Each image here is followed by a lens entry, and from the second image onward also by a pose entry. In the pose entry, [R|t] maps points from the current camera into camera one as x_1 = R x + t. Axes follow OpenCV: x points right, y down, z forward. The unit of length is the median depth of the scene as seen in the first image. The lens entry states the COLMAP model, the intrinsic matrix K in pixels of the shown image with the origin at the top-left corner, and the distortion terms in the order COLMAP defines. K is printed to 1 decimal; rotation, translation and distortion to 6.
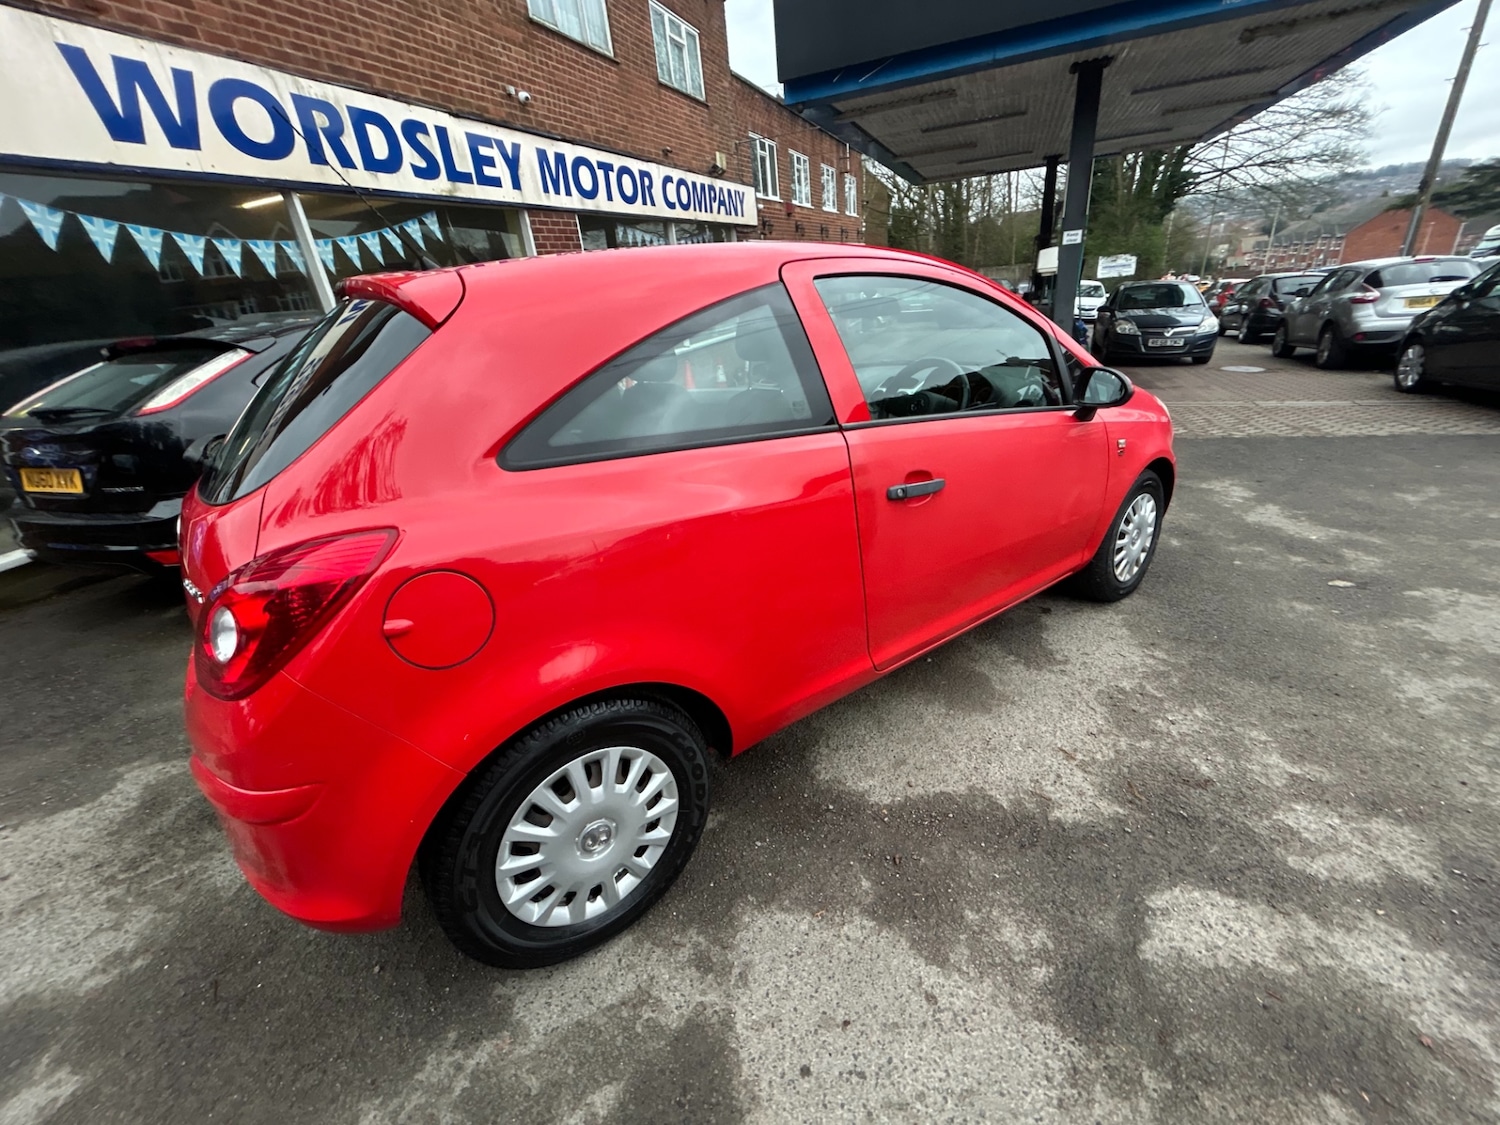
lens RADIAL K [[599.4, 0, 752.8], [0, 599.4, 561.4], [0, 0, 1]] dist [0.001151, -0.000273]
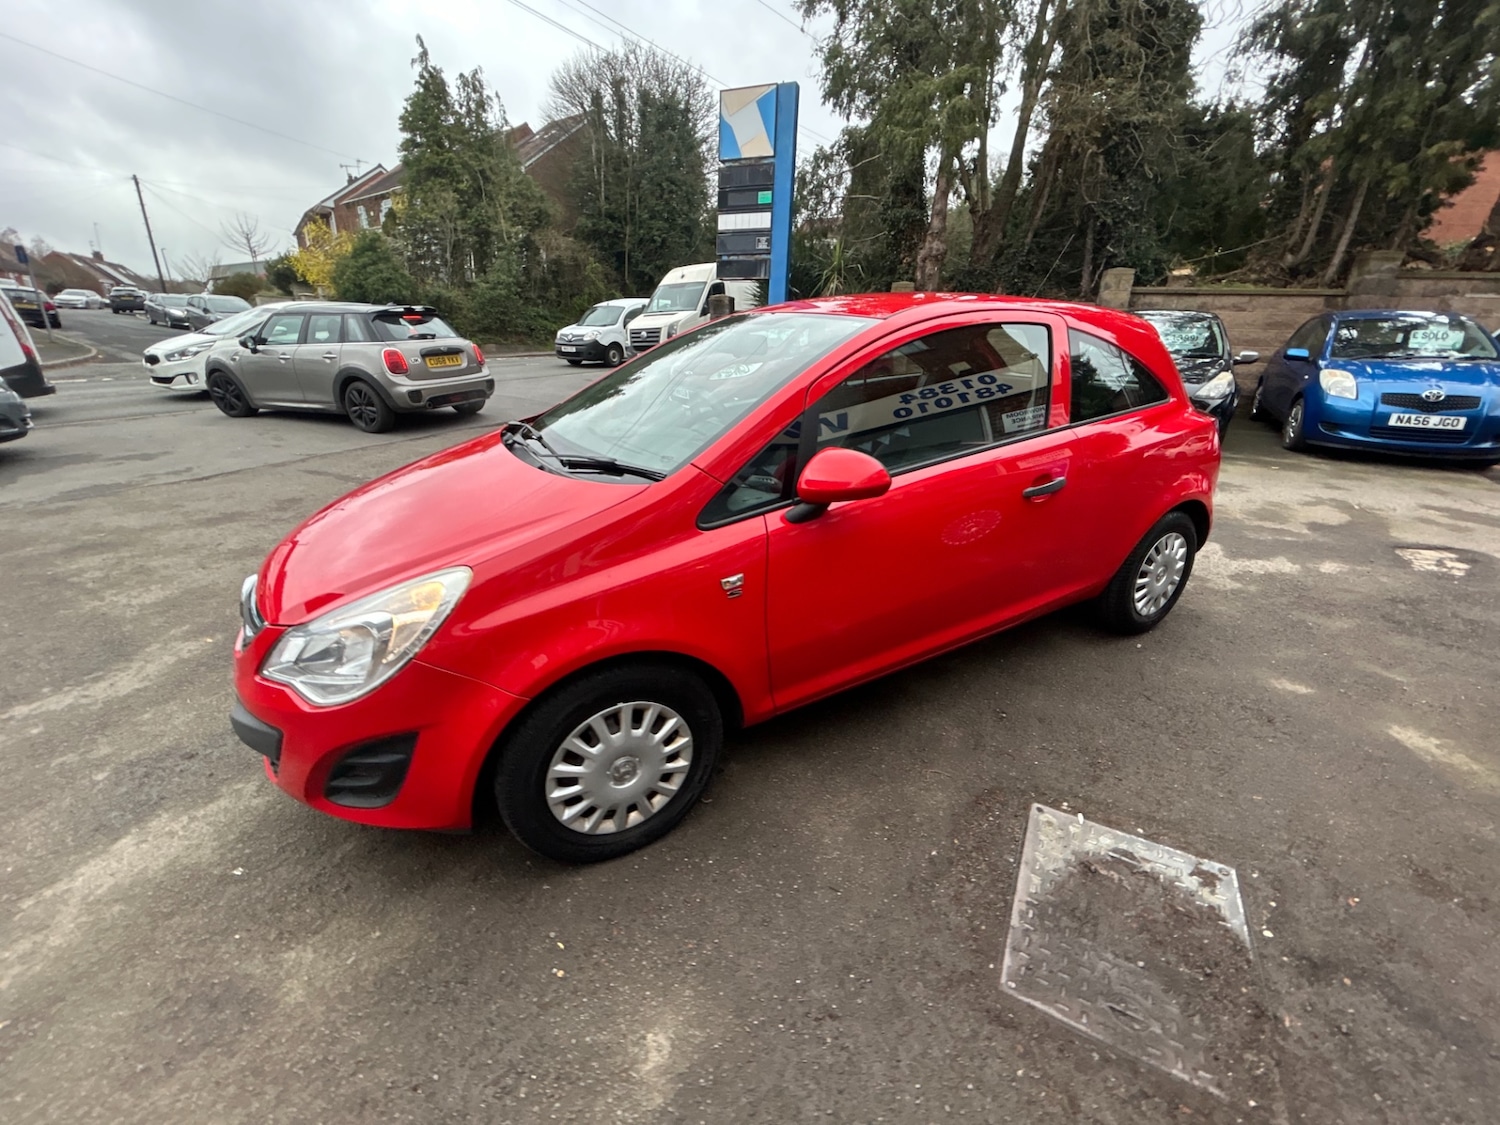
lens RADIAL K [[599.9, 0, 751.8], [0, 599.9, 560.2], [0, 0, 1]] dist [0.001519, -0.000868]
pose [[-0.988019, 0.006250, 0.154209, 0.014014], [0.110948, 0.723332, 0.681529, -0.328161], [-0.107285, 0.690472, -0.715359, 0.762261]]
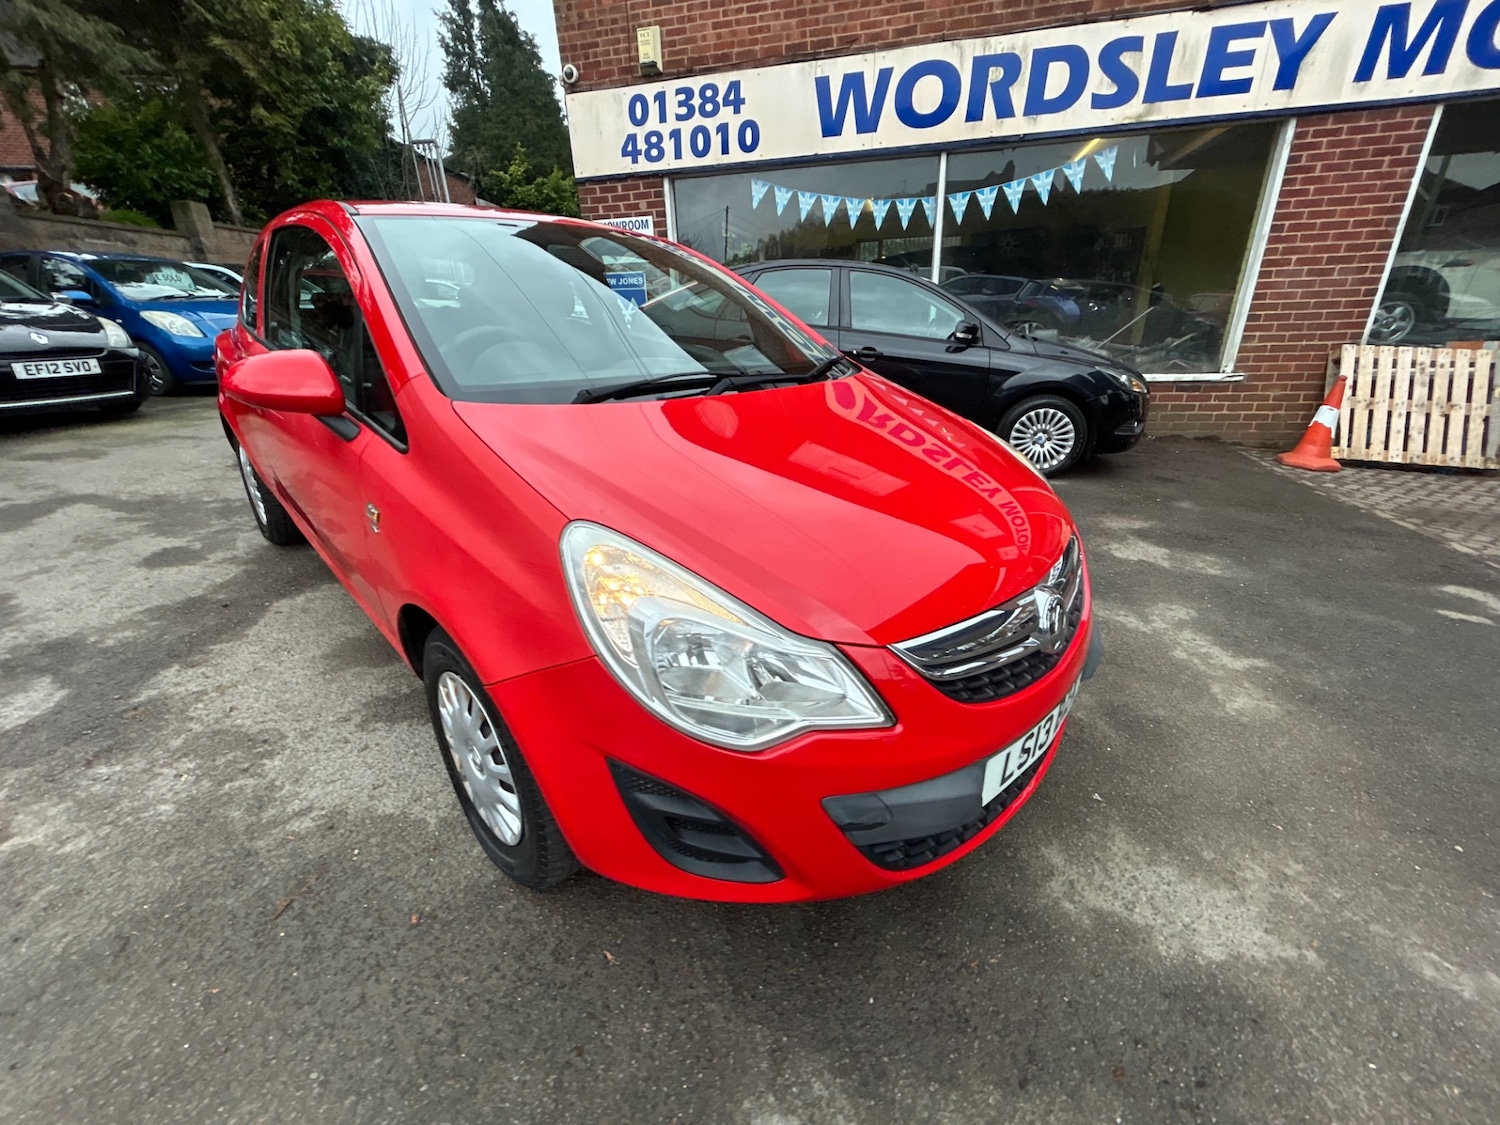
lens RADIAL K [[599.9, 0, 752.5], [0, 599.9, 559.8], [0, 0, 1]] dist [0.001118, -0.000648]
pose [[0.133892, 0.461957, -0.876737, 0.447246], [-0.402166, 0.833906, 0.377972, -0.196969], [0.905723, 0.301987, 0.297437, 0.442316]]
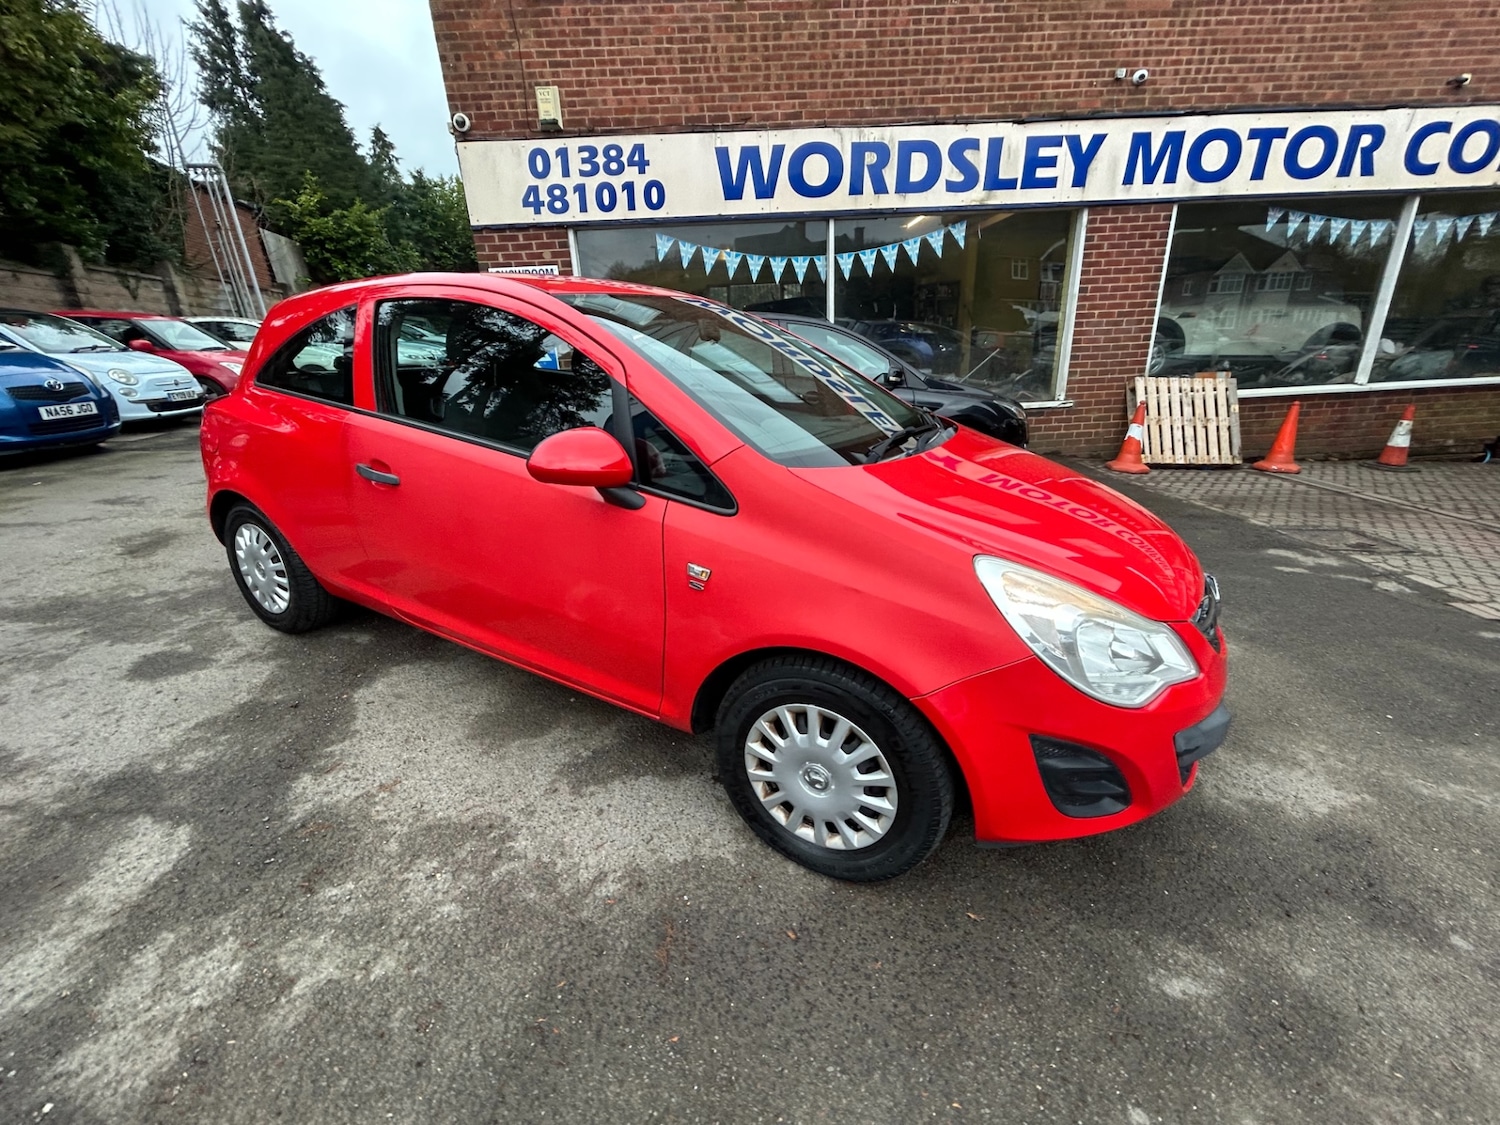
lens RADIAL K [[599.9, 0, 751.8], [0, 599.9, 560.2], [0, 0, 1]] dist [0.001519, -0.000868]
pose [[0.407914, 0.387018, -0.826936, 0.434343], [-0.385757, 0.893959, 0.228098, -0.140919], [0.827525, 0.225951, 0.513954, 0.272671]]
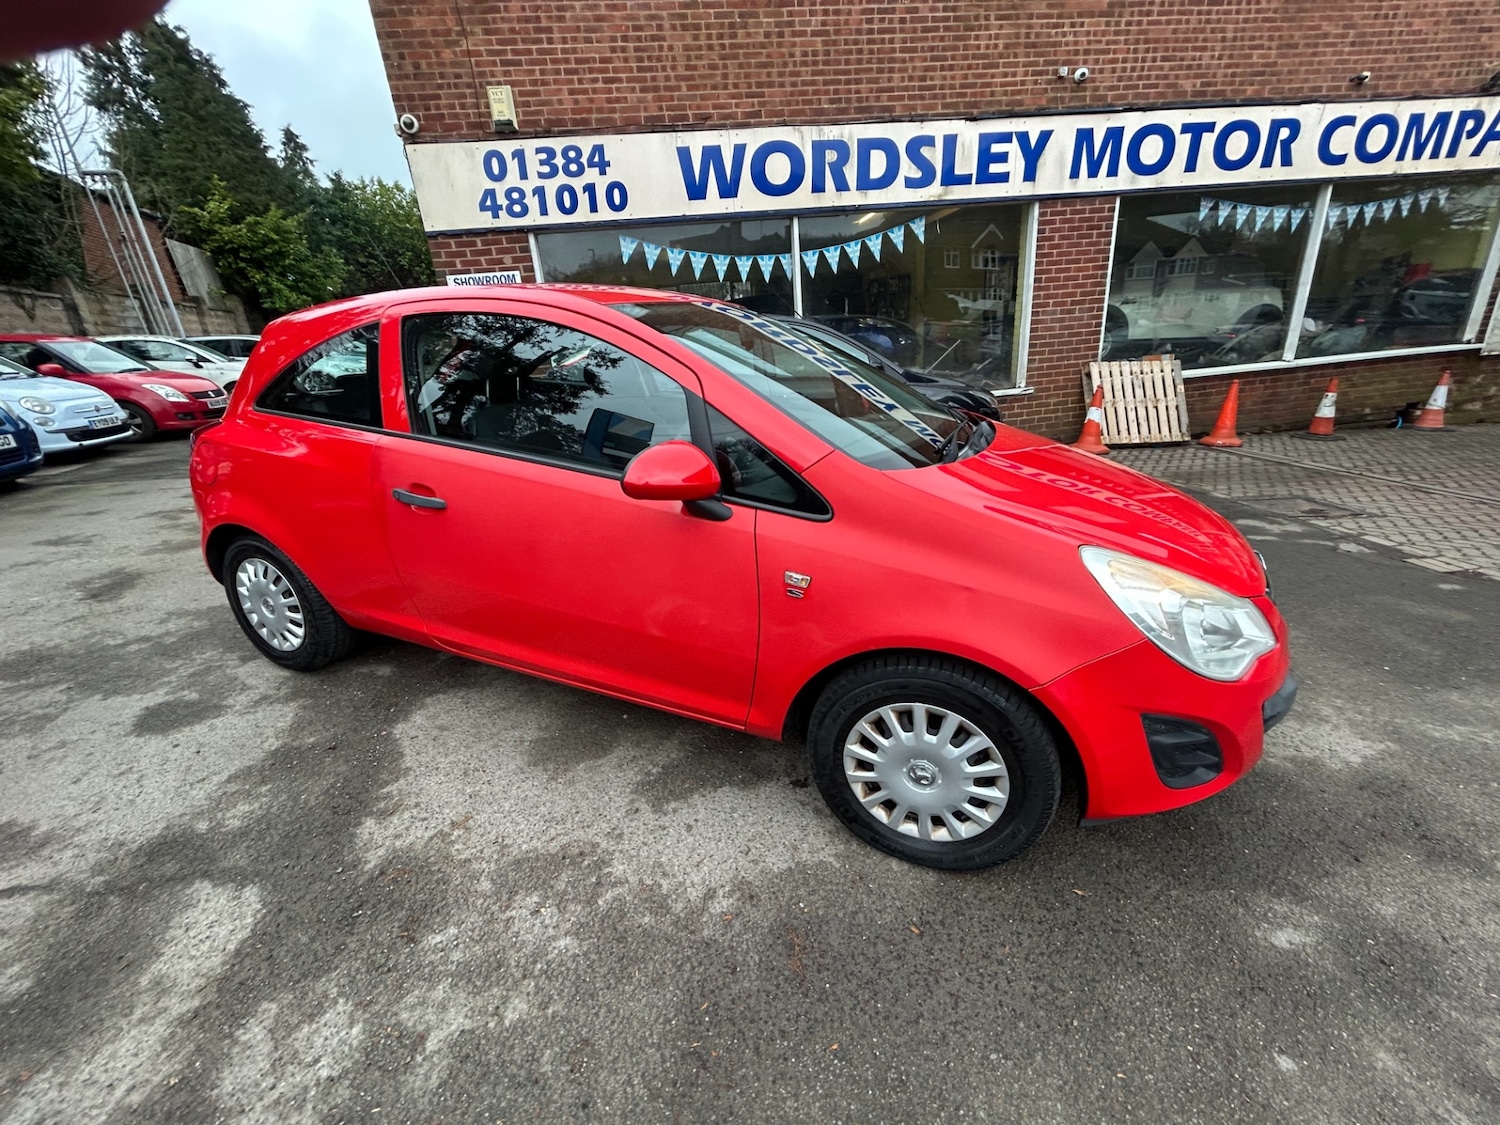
lens RADIAL K [[600.2, 0, 752.3], [0, 600.2, 560.4], [0, 0, 1]] dist [0.001705, -0.000966]
pose [[0.494902, 0.360800, -0.790503, 0.407421], [-0.344210, 0.916706, 0.202905, -0.123497], [0.797867, 0.171681, 0.577870, 0.225772]]
